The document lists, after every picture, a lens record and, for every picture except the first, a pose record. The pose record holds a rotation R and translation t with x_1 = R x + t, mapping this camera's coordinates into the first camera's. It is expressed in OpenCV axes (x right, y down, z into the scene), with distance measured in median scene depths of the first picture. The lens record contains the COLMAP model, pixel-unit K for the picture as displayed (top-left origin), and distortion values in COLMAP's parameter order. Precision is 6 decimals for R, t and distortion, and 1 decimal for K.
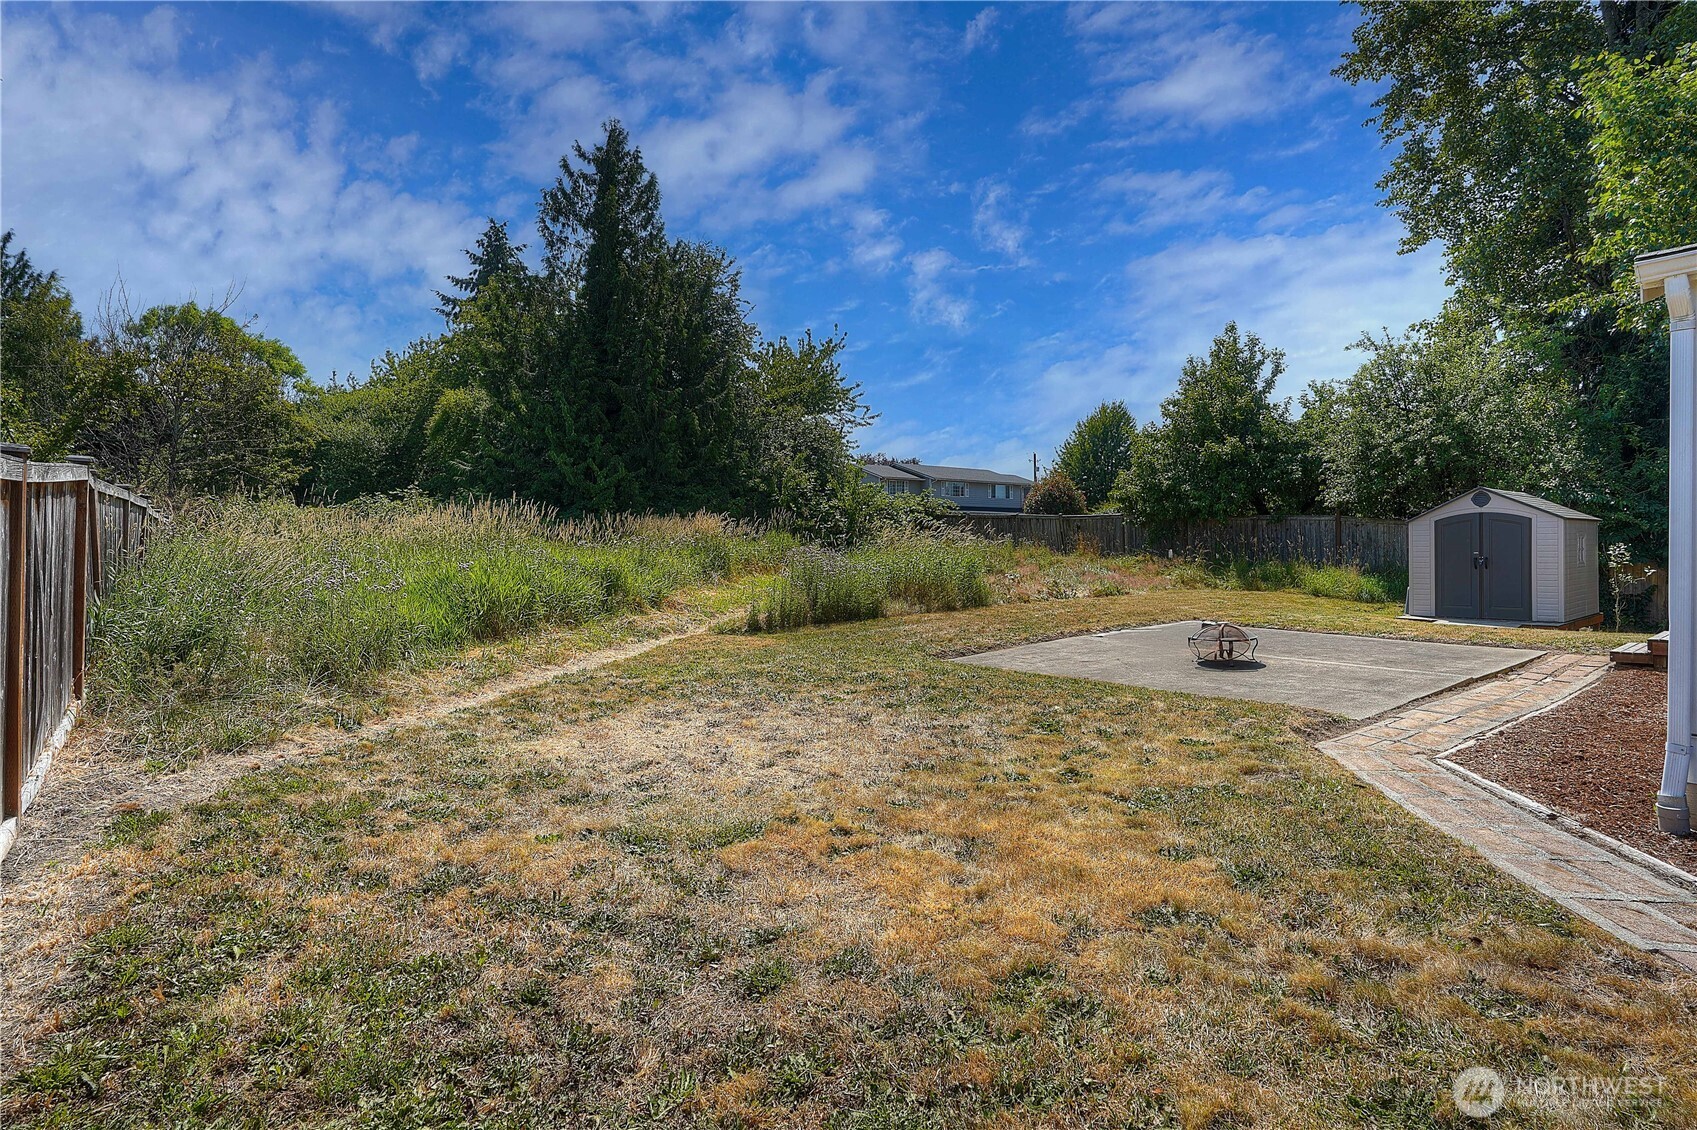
lens RADIAL K [[838.5, 0, 838.1], [0, 838.5, 535.1], [0, 0, 1]] dist [-0.004671, 0.000078]
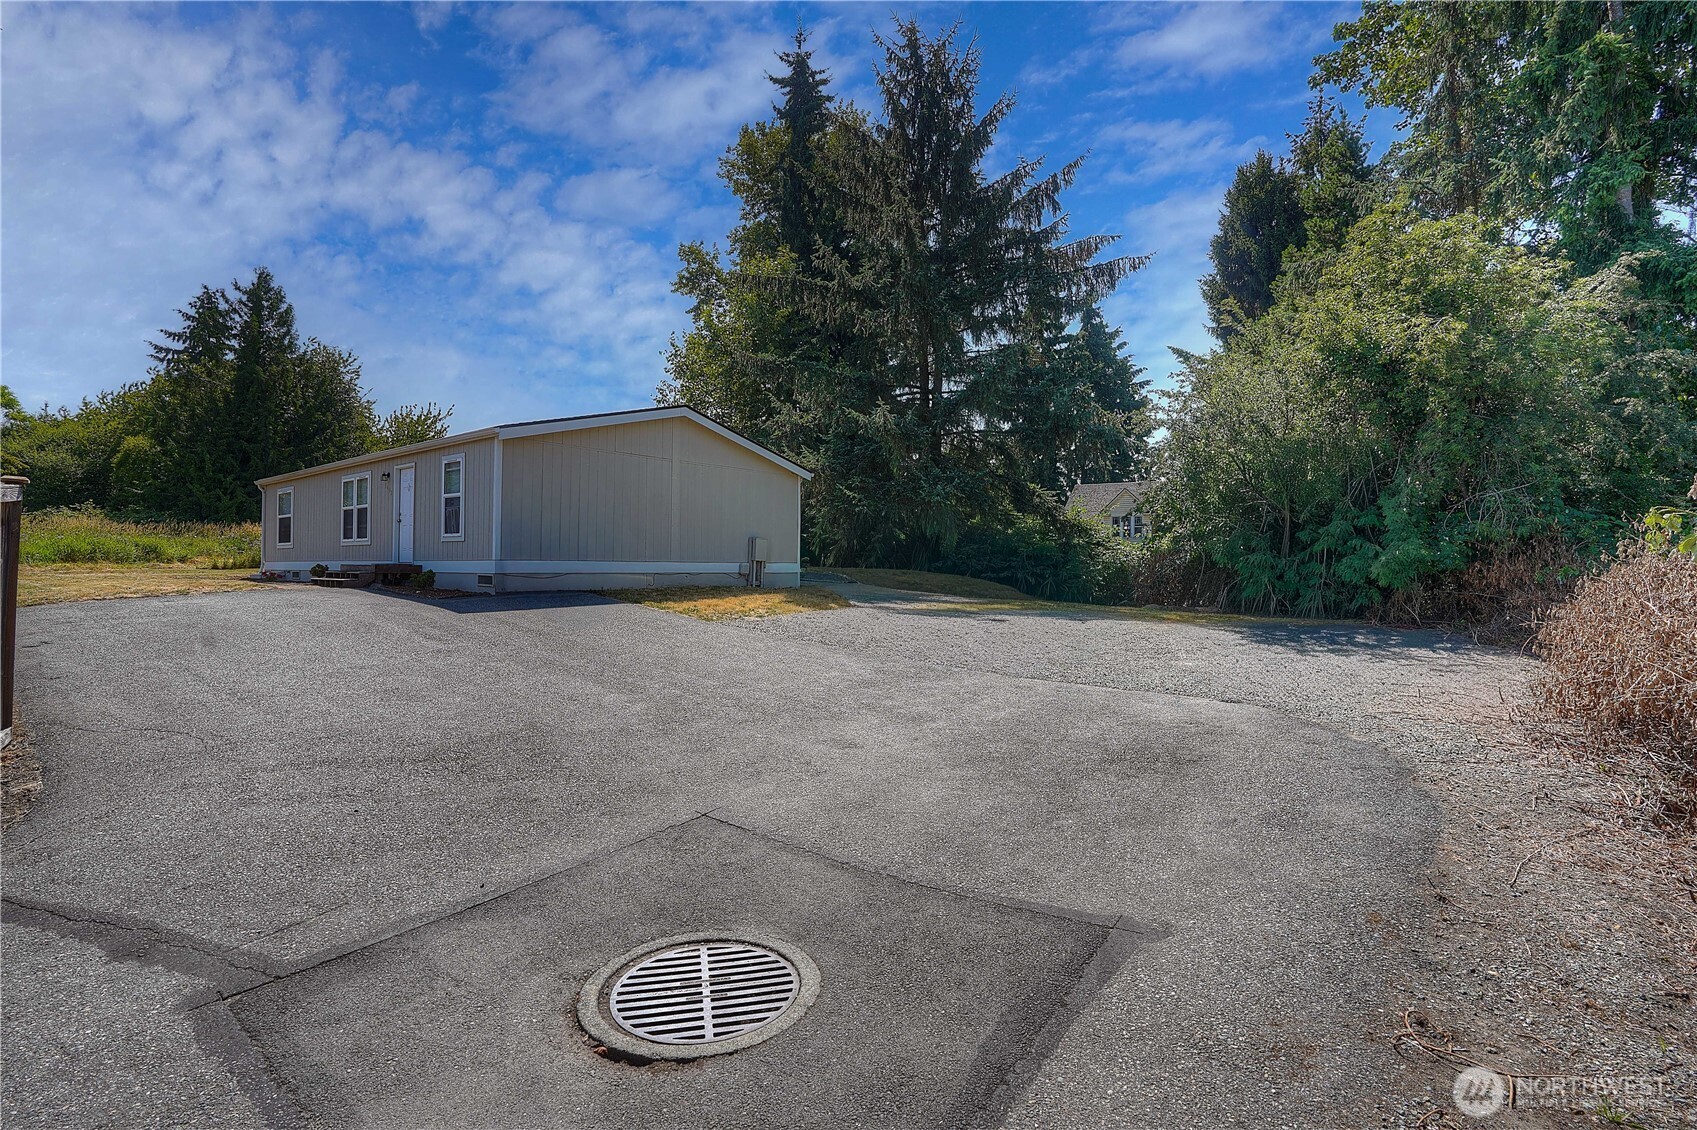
lens RADIAL K [[797.7, 0, 838.9], [0, 797.7, 547.8], [0, 0, 1]] dist [-0.072481, 0.032601]
pose [[0.968505, 0.024233, 0.247810, 0.410354], [-0.021417, 0.999672, -0.014054, 0.014738], [-0.248070, 0.008304, 0.968707, -0.614285]]
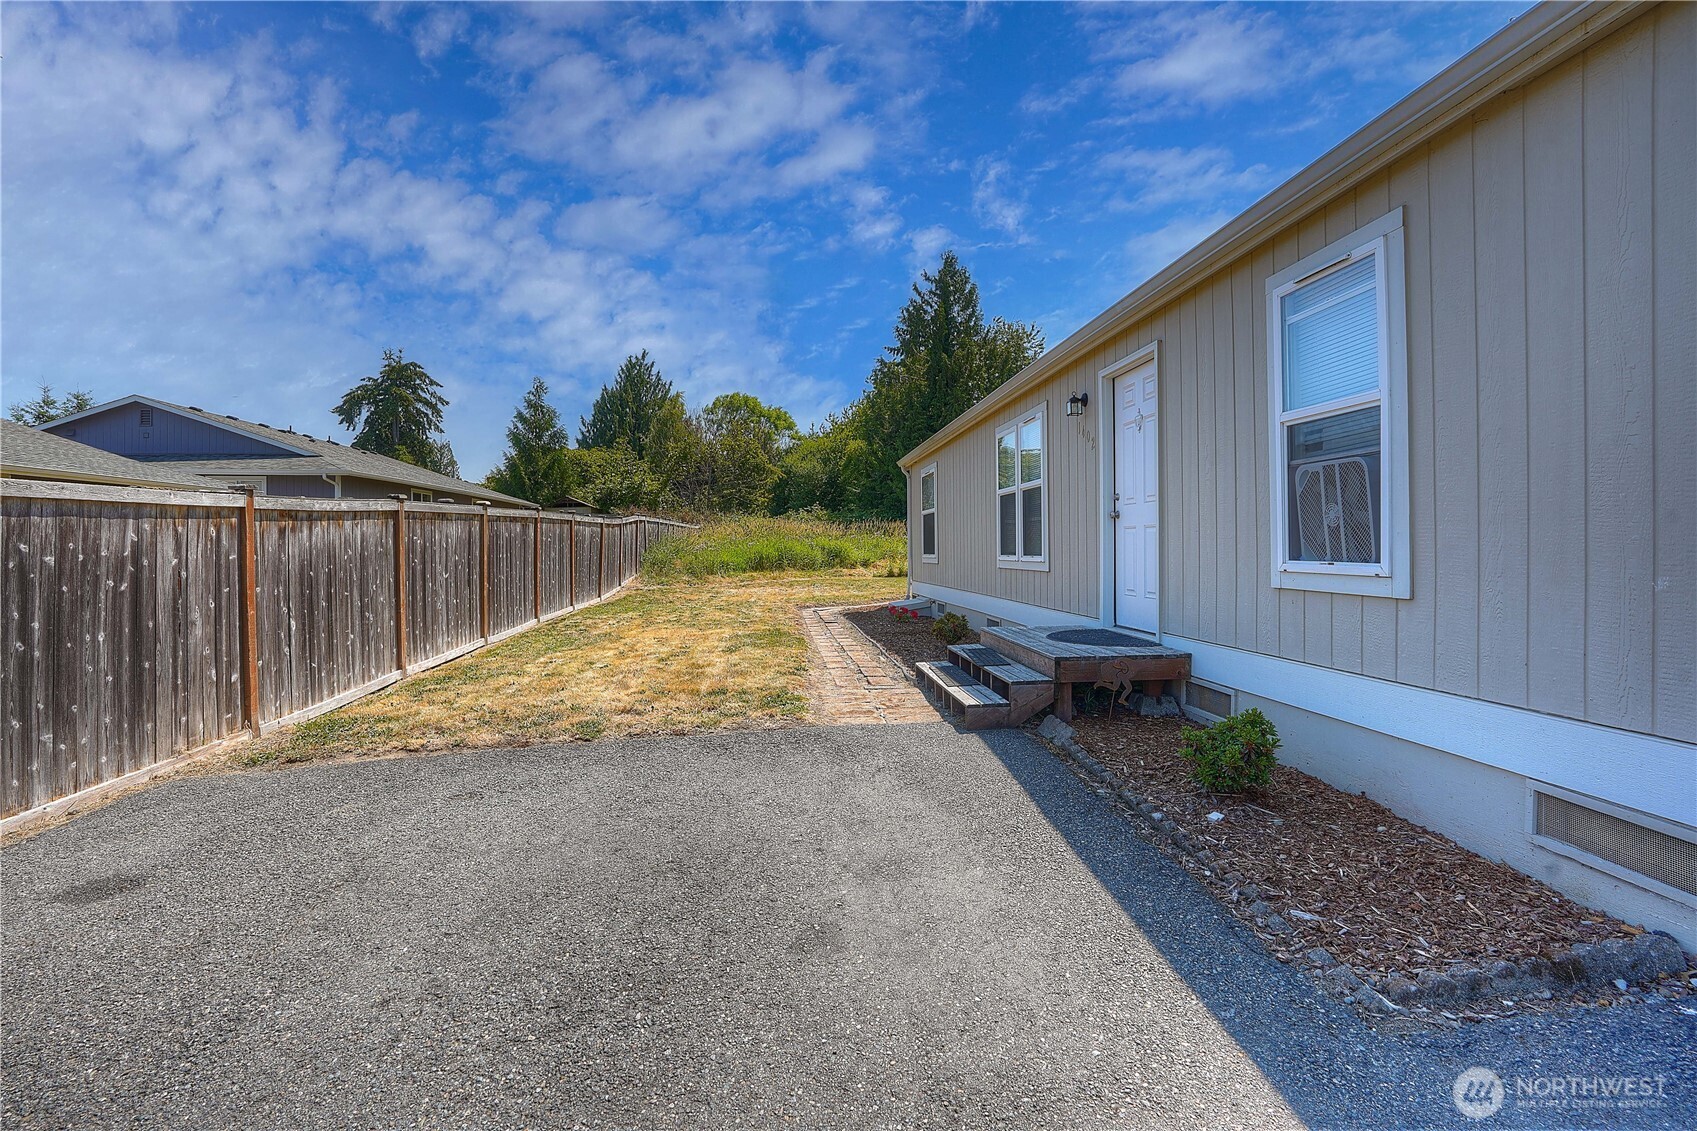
lens RADIAL K [[797.7, 0, 838.9], [0, 797.7, 548.3], [0, 0, 1]] dist [-0.072481, 0.032601]
pose [[0.844487, 0.009313, -0.535495, 0.314220], [0.000568, 0.999833, 0.018285, 0.001767], [0.535576, -0.015745, 0.844340, -0.280297]]
